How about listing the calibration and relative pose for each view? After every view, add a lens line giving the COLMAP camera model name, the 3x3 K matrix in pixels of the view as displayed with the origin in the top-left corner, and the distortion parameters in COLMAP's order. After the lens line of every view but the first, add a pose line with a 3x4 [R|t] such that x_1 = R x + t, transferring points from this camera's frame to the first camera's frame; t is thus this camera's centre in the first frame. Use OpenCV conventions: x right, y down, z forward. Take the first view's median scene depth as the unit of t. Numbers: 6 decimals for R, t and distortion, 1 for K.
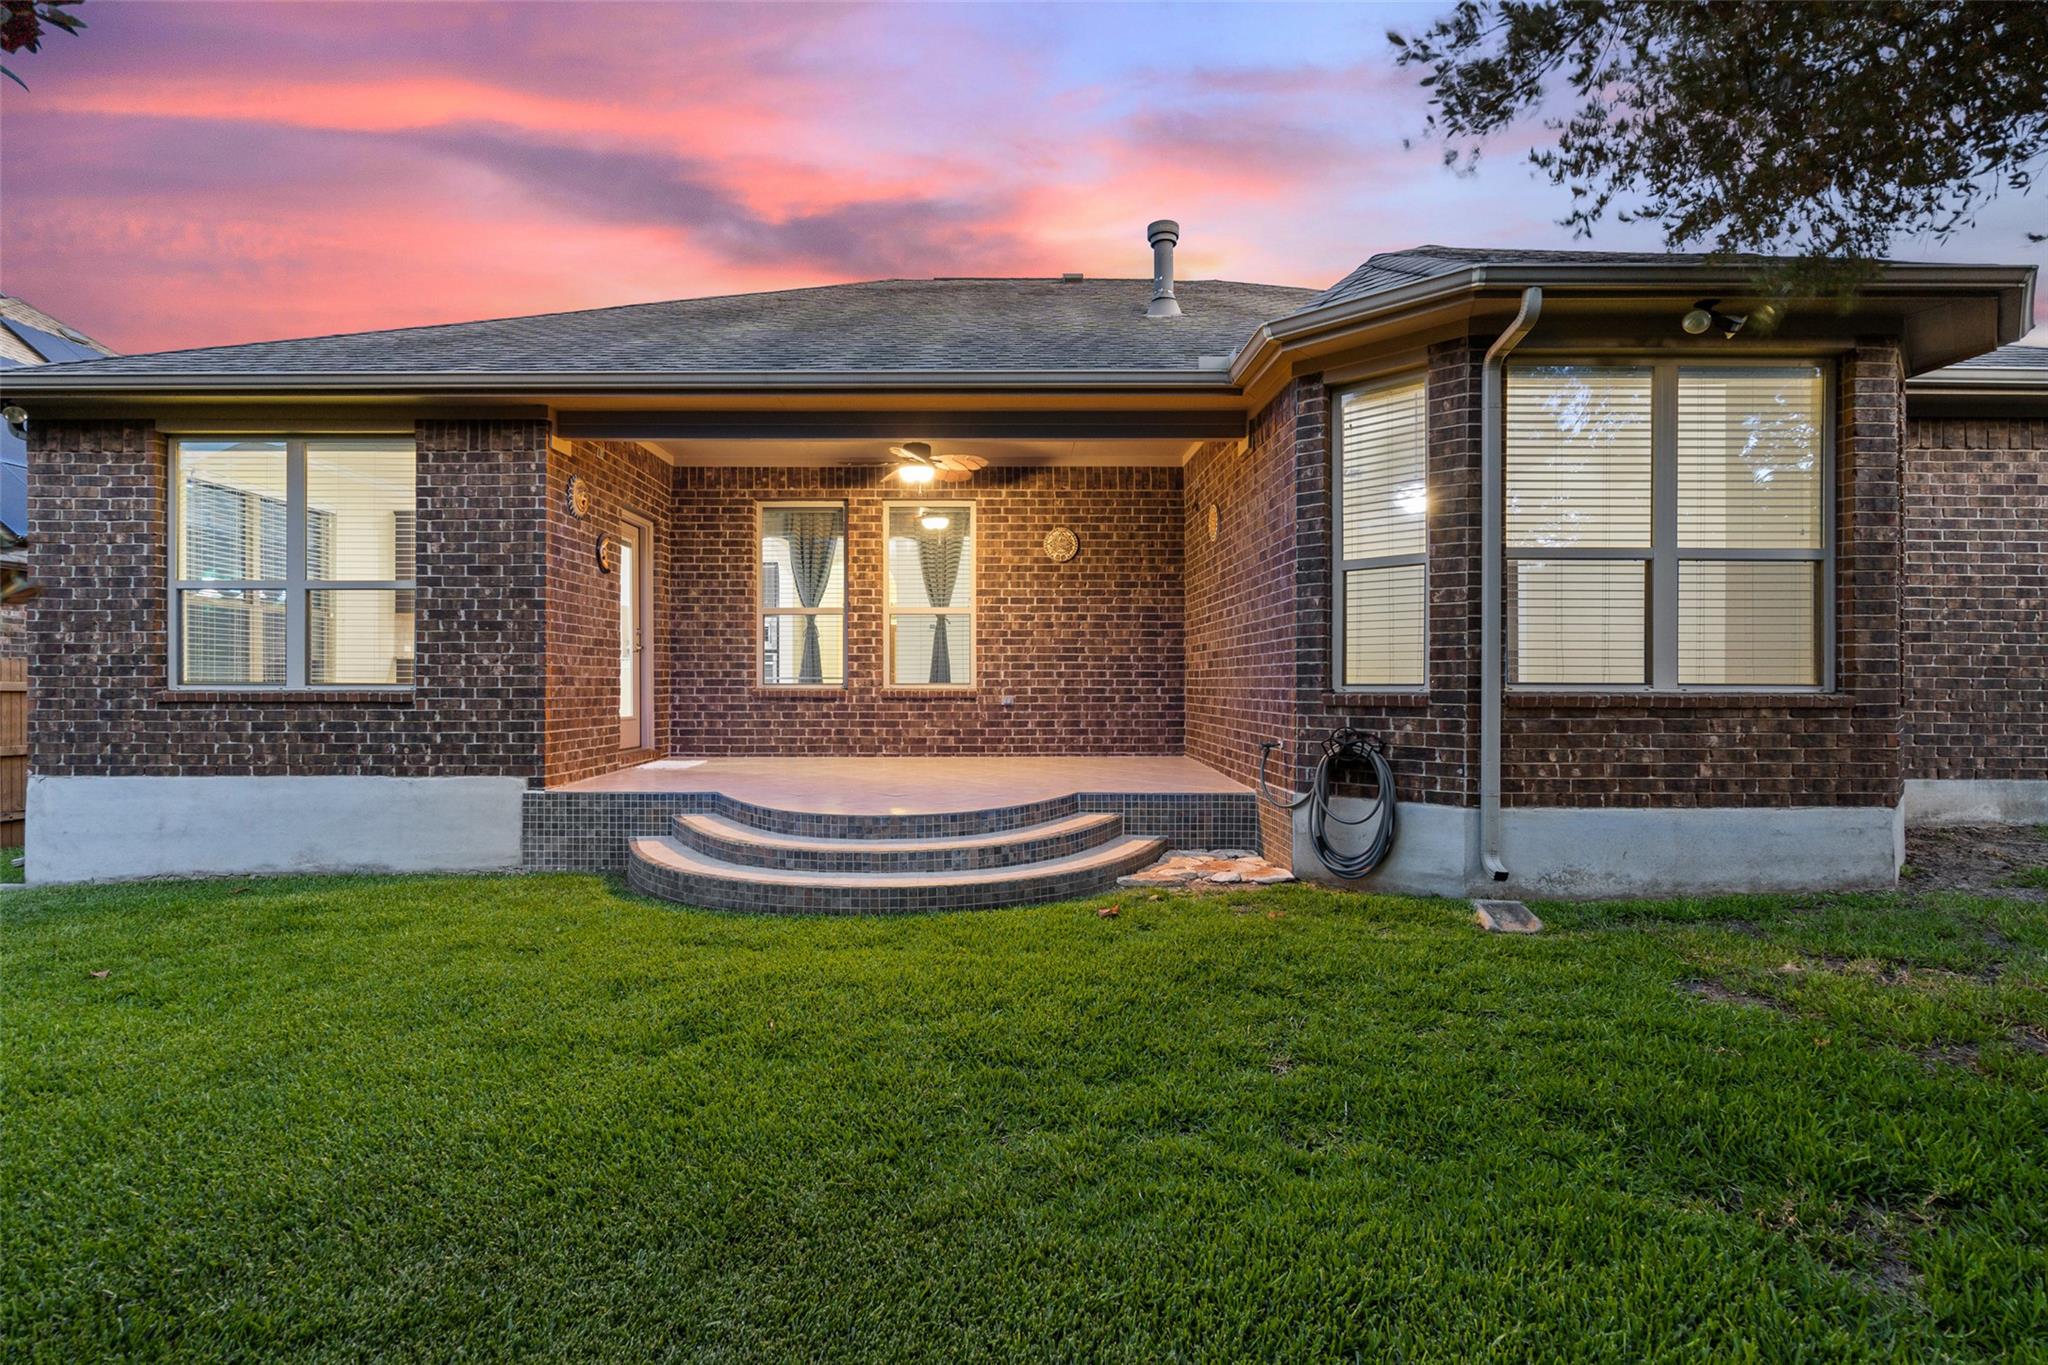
lens RADIAL K [[950.4, 0, 1023.9], [0, 950.4, 680.3], [0, 0, 1]] dist [-0.003415, 0.000483]
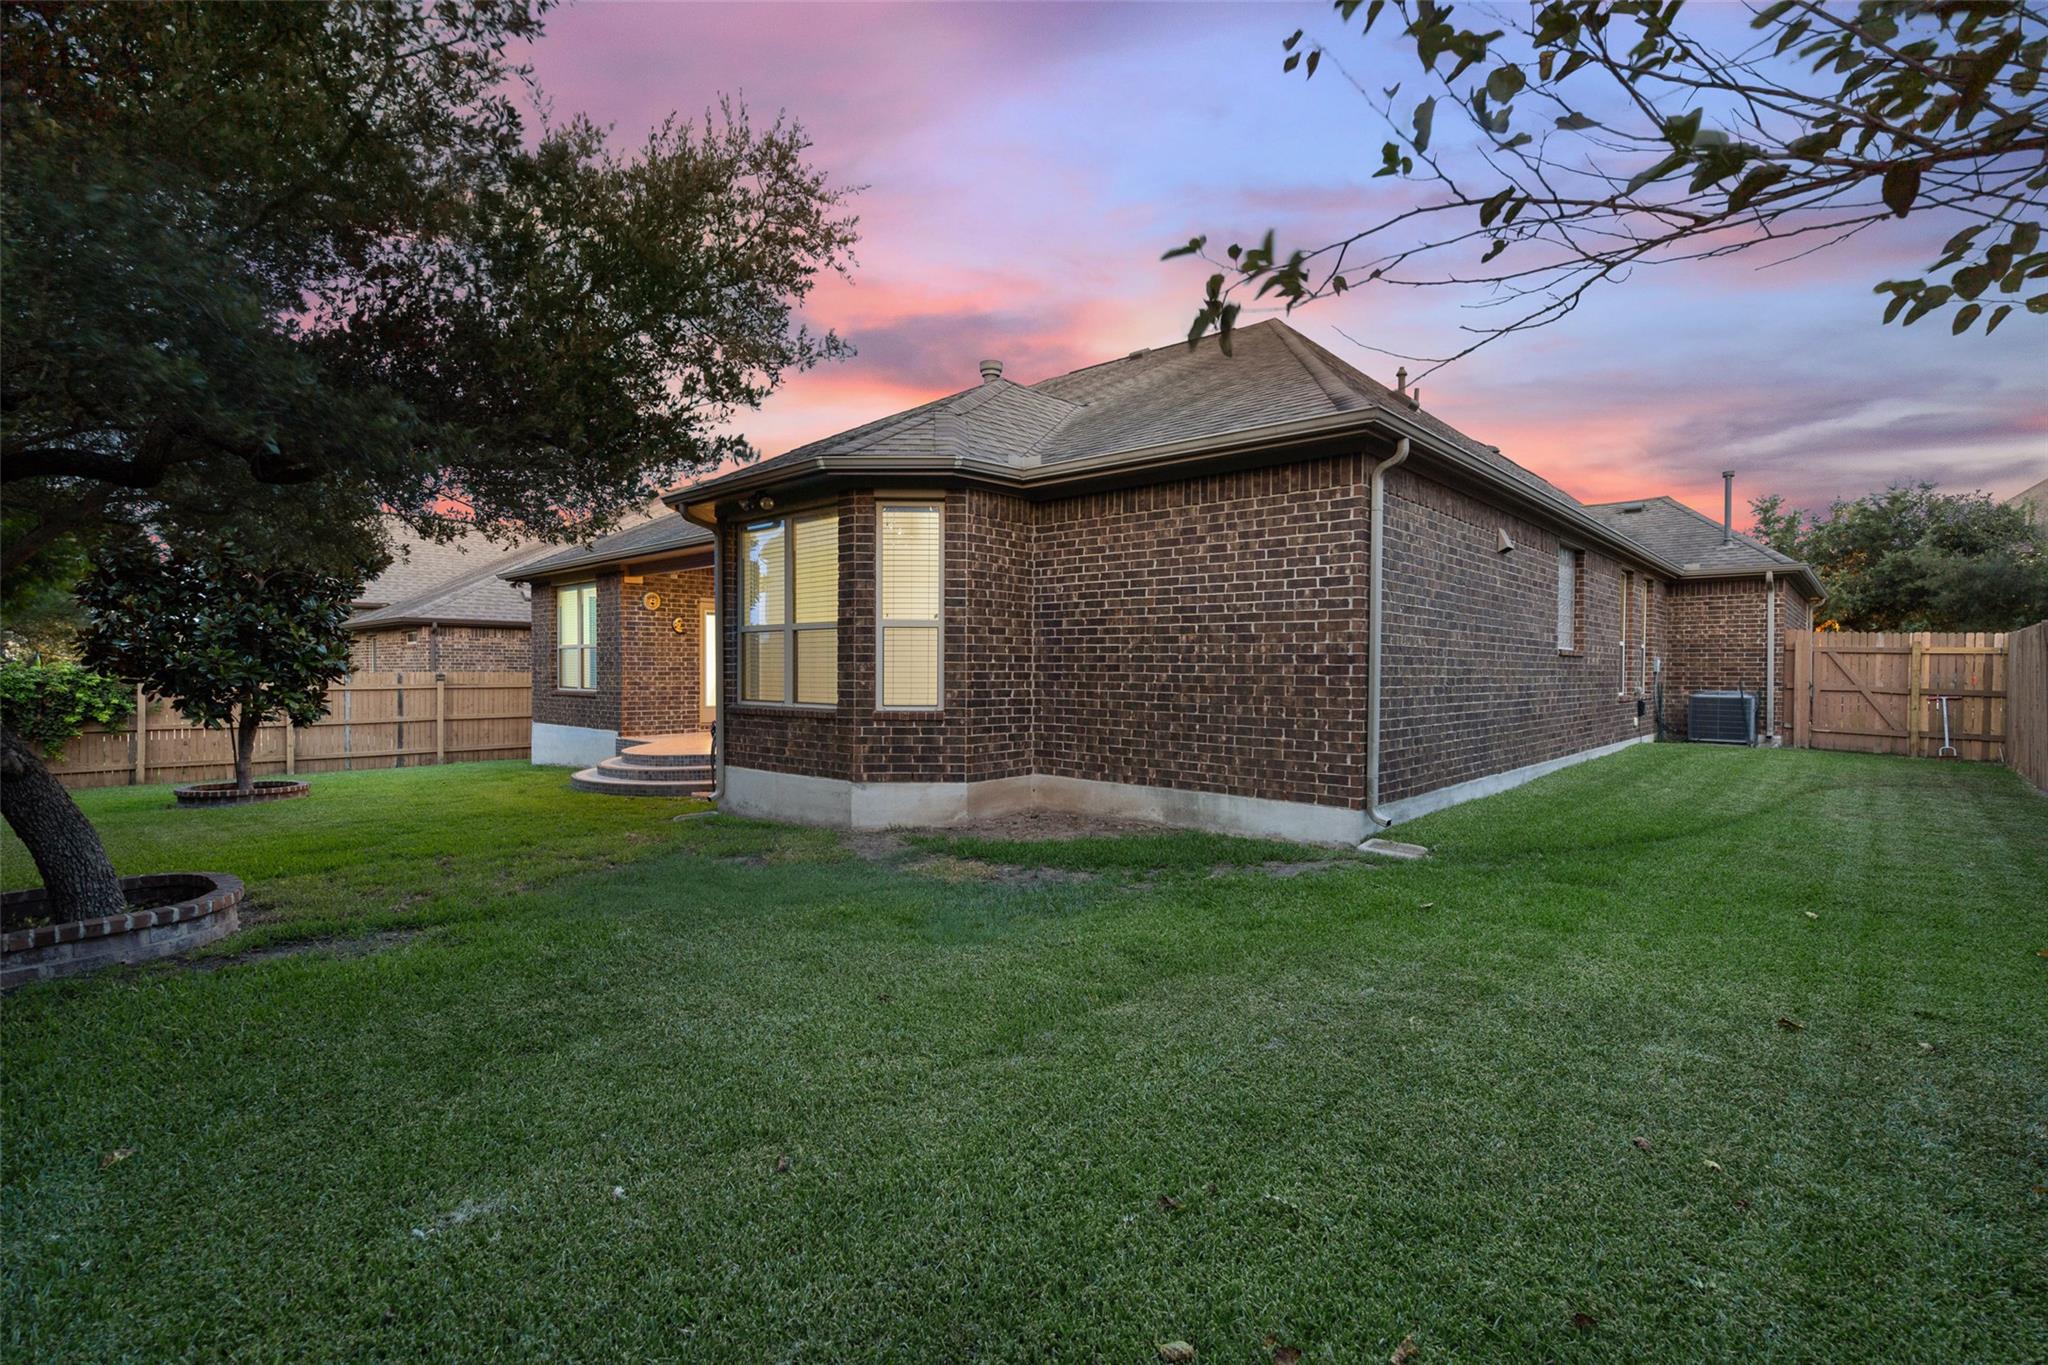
lens RADIAL K [[950.4, 0, 1028.2], [0, 950.4, 681.0], [0, 0, 1]] dist [-0.003415, 0.000483]
pose [[0.736977, 0.007485, -0.675877, 1.703762], [0.000528, 0.999932, 0.011650, -0.042710], [0.675918, -0.008942, 0.736923, 0.009273]]
